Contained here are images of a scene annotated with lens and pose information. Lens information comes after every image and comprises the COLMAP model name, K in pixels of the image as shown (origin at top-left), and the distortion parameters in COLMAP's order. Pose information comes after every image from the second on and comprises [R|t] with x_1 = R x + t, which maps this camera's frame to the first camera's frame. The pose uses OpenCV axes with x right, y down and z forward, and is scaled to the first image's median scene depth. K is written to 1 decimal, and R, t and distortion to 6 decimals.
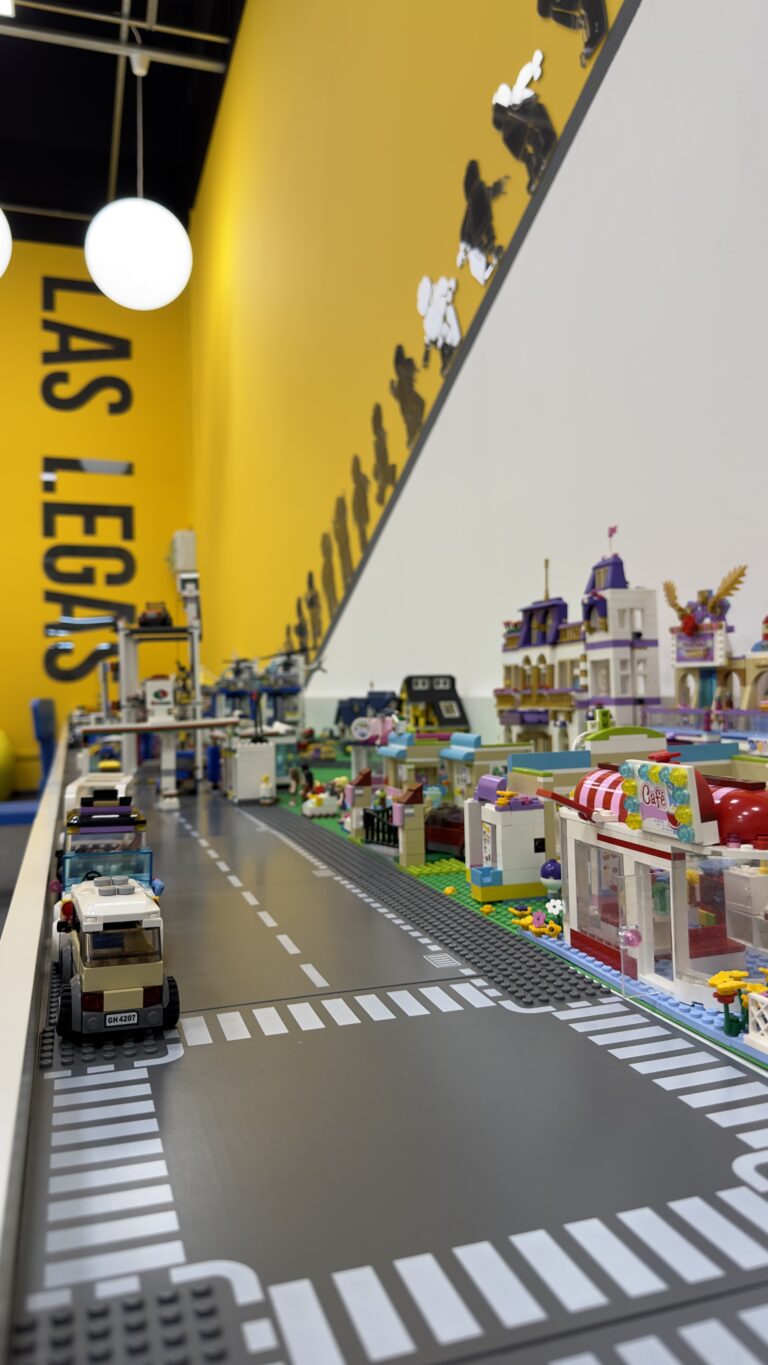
lens RADIAL K [[974.1, 0, 391.5], [0, 974.1, 680.5], [0, 0, 1]] dist [-0.002375, -0.003479]
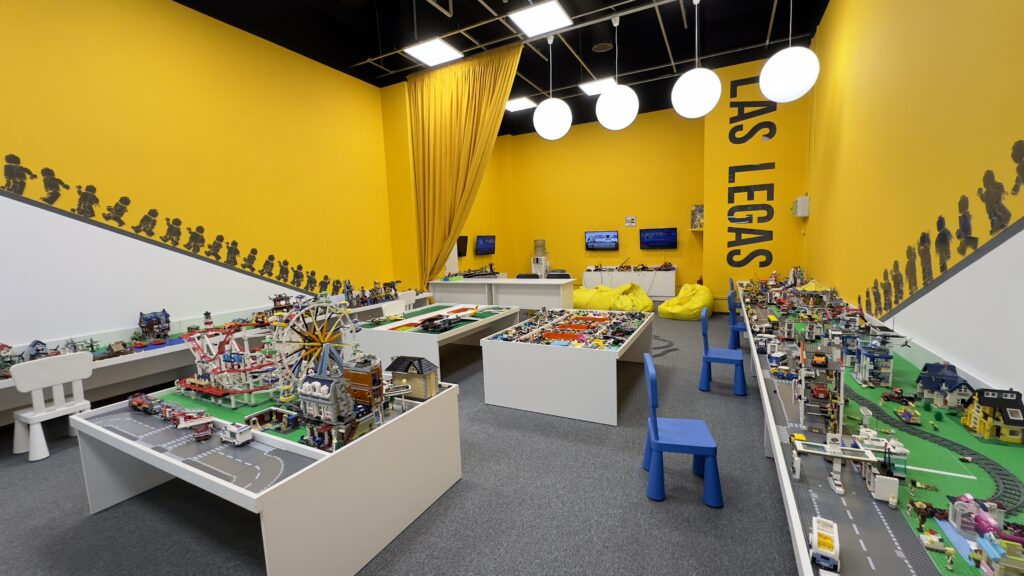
lens RADIAL K [[405.1, 0, 516.7], [0, 405.1, 289.8], [0, 0, 1]] dist [-0.002140, 0.000243]
pose [[0.703903, 0.069569, -0.706881, -0.022001], [0.042539, 0.989277, 0.139721, -0.100126], [0.709021, -0.128420, 0.693396, -0.034113]]
